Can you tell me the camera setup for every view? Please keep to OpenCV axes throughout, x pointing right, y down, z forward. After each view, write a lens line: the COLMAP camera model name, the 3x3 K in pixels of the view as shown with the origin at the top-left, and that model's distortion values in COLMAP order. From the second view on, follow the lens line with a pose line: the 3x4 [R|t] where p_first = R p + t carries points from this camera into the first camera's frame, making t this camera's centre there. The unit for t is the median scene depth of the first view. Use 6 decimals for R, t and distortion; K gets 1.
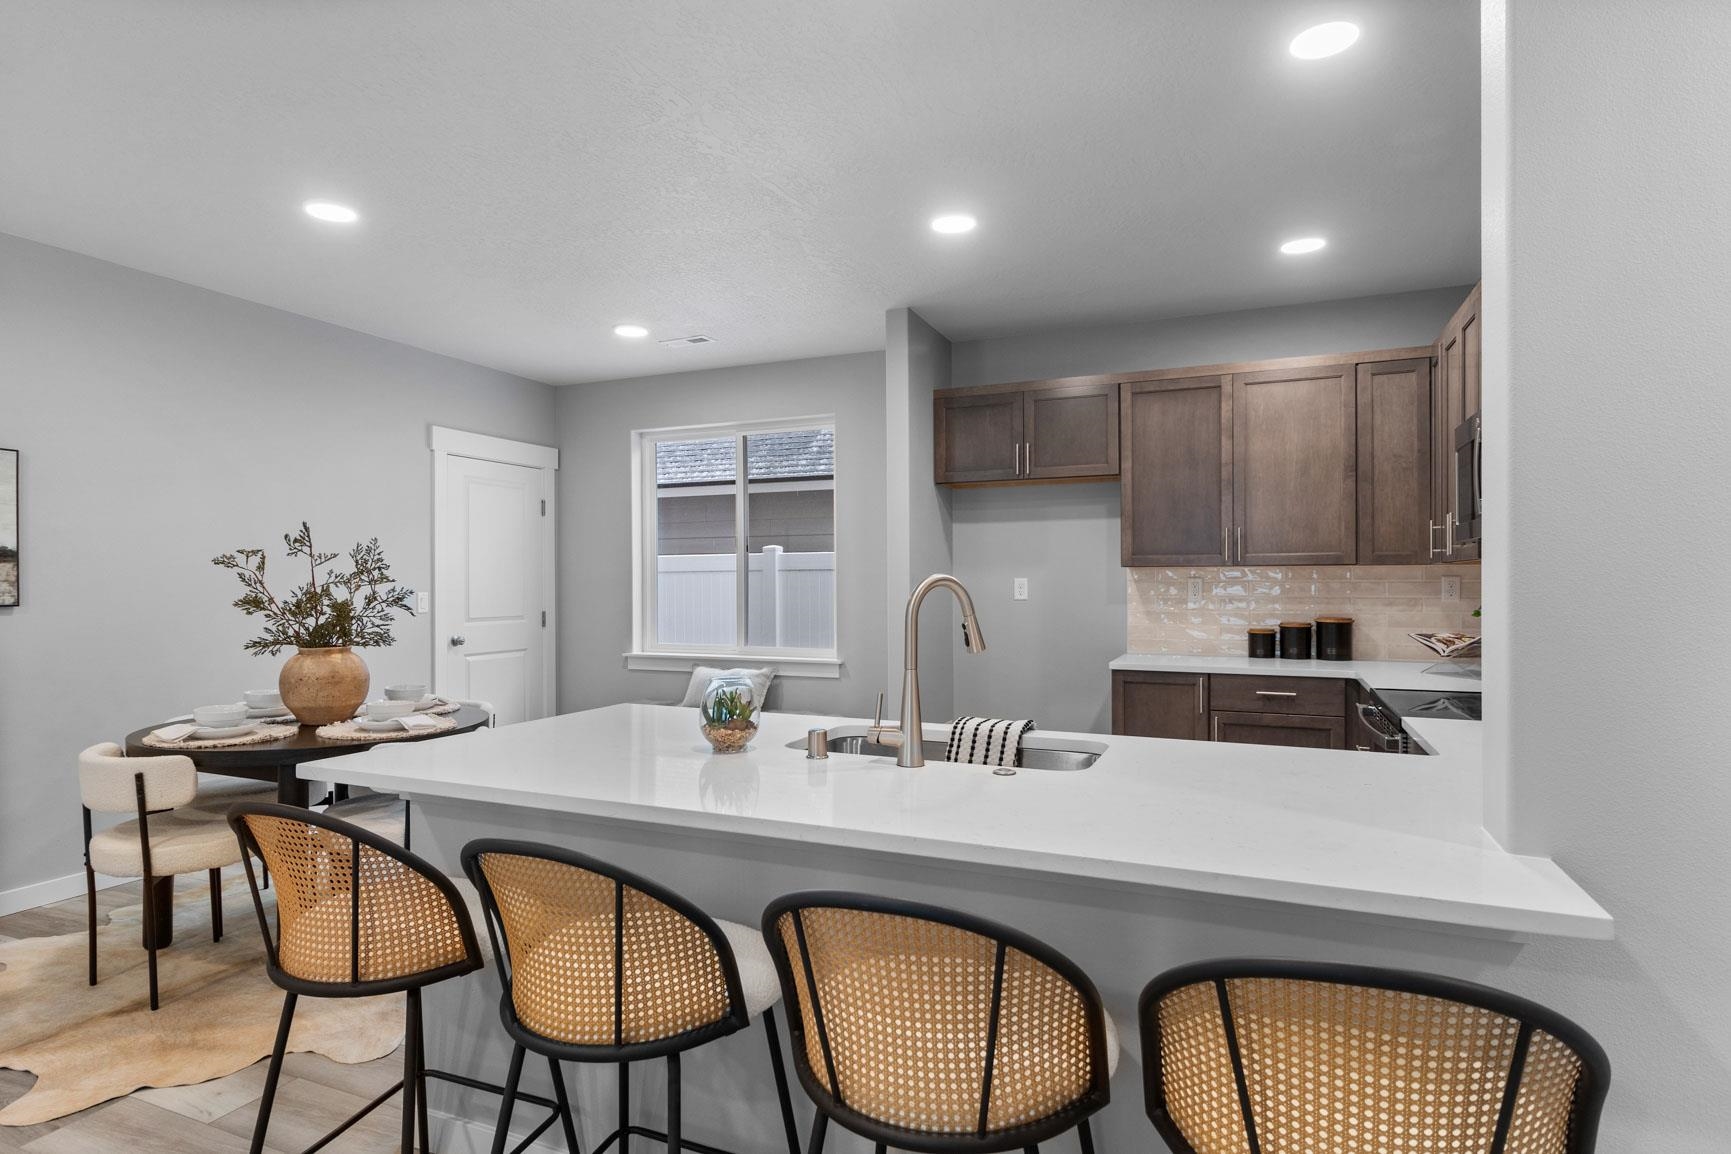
lens RADIAL K [[965.6, 0, 873.4], [0, 965.6, 583.4], [0, 0, 1]] dist [0.027175, 0.002247]
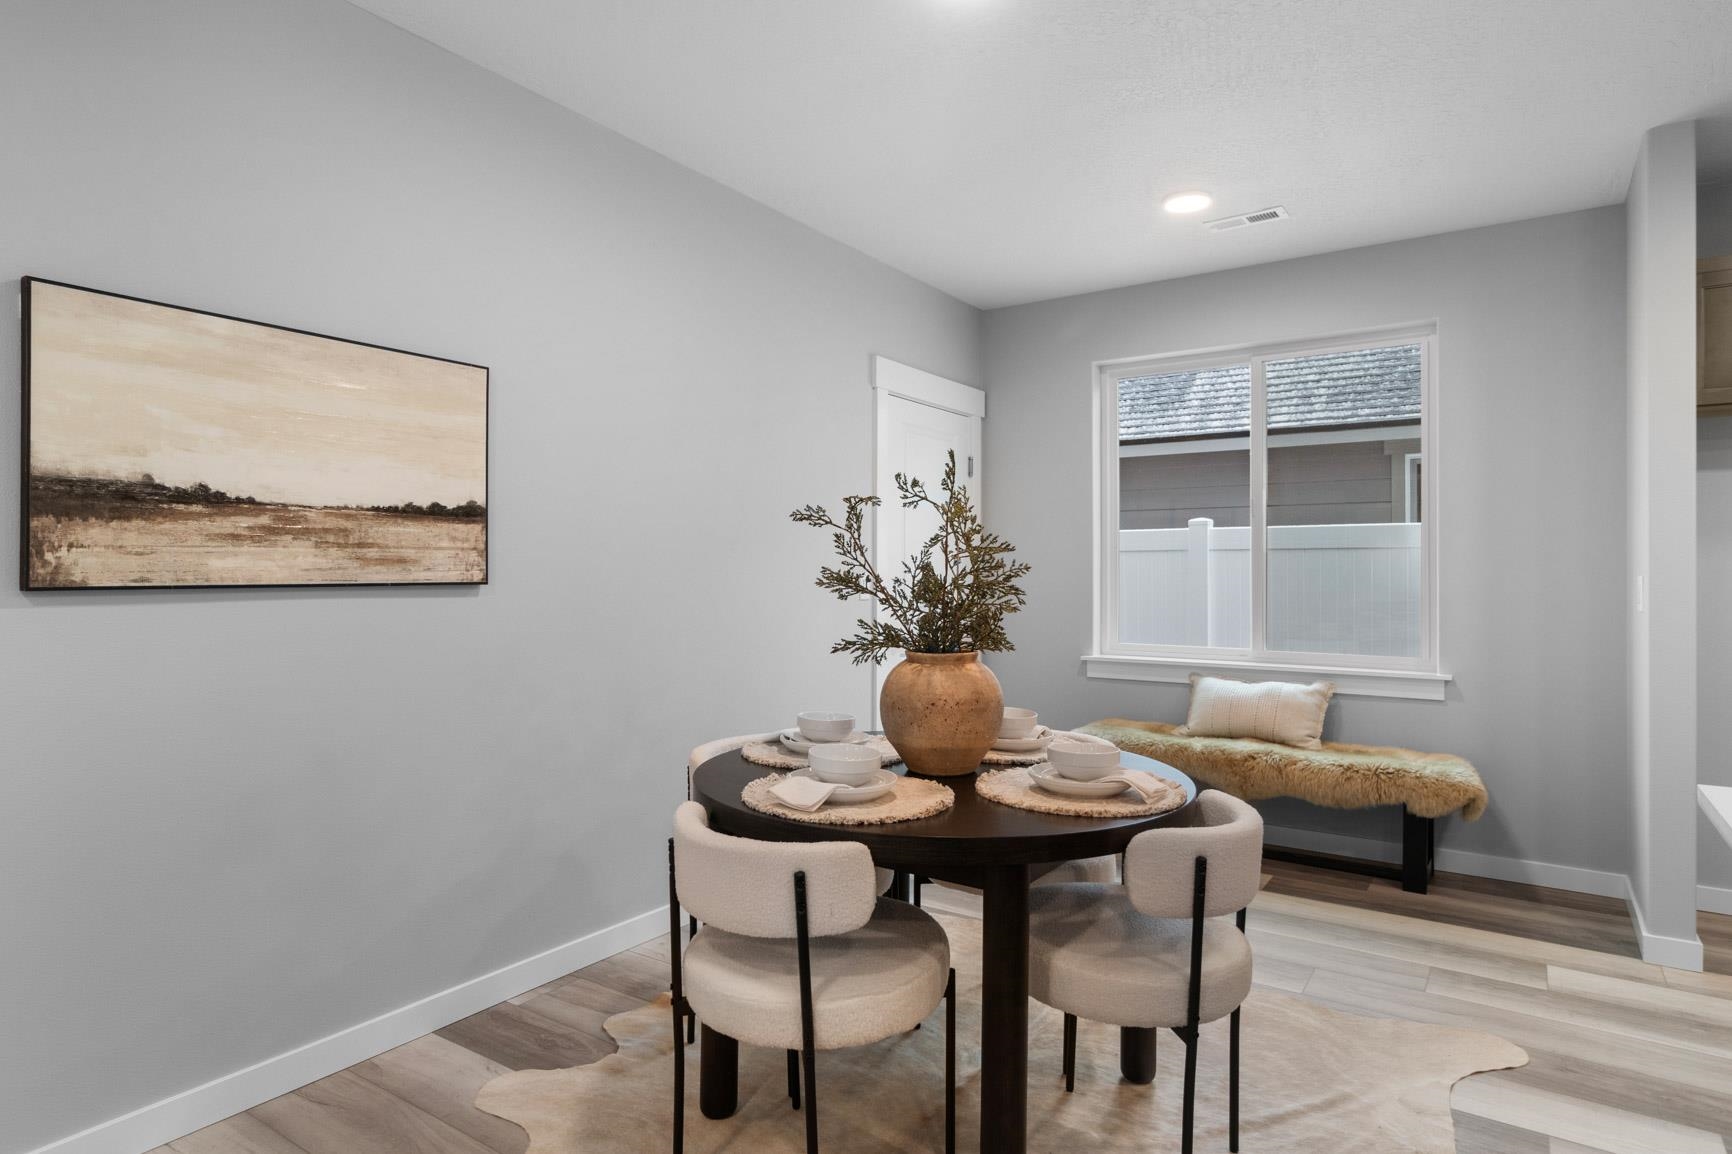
lens RADIAL K [[966.2, 0, 852.1], [0, 966.2, 572.8], [0, 0, 1]] dist [0.027175, 0.002247]
pose [[0.986445, 0.006172, -0.163974, -0.487895], [-0.006364, 0.999980, -0.000643, 0.013636], [0.163967, 0.001678, 0.986464, 0.345499]]
